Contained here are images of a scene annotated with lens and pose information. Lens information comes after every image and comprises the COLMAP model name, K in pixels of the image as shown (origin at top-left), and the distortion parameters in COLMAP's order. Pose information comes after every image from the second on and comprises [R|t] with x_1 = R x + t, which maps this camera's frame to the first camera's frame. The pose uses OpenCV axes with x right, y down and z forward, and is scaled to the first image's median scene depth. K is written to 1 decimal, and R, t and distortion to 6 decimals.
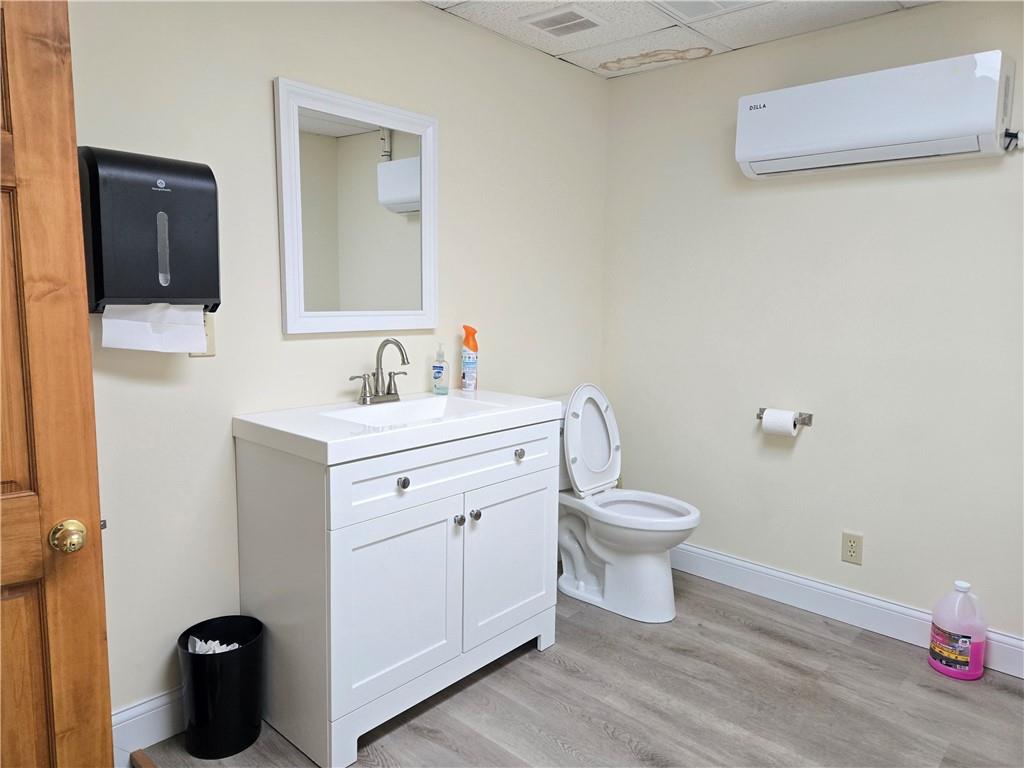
lens RADIAL K [[671.7, 0, 512.0], [0, 671.7, 384.0], [0, 0, 1]] dist [0.004243, -0.001519]
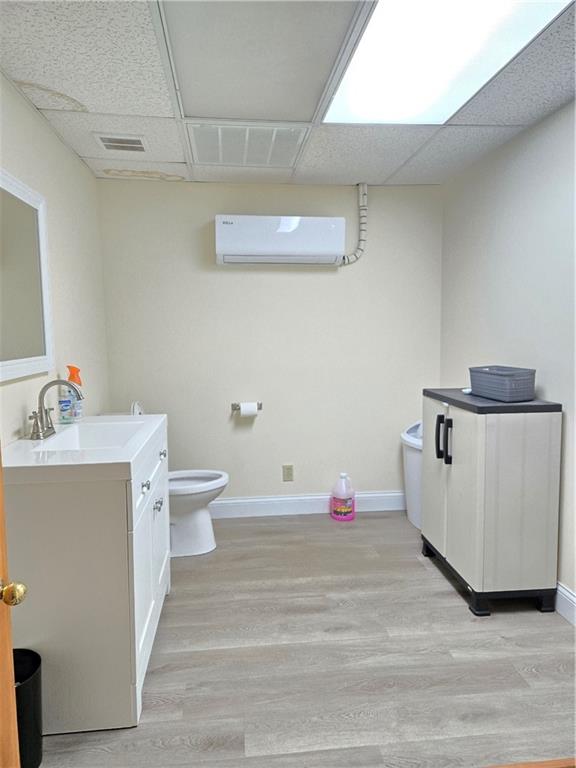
lens RADIAL K [[503.7, 0, 288.0], [0, 503.7, 384.0], [0, 0, 1]] dist [0.004243, -0.001519]
pose [[0.650977, -0.097676, 0.752787, -0.545943], [0.115693, 0.992868, 0.028781, -0.036897], [-0.750229, 0.068356, 0.657635, 0.099922]]
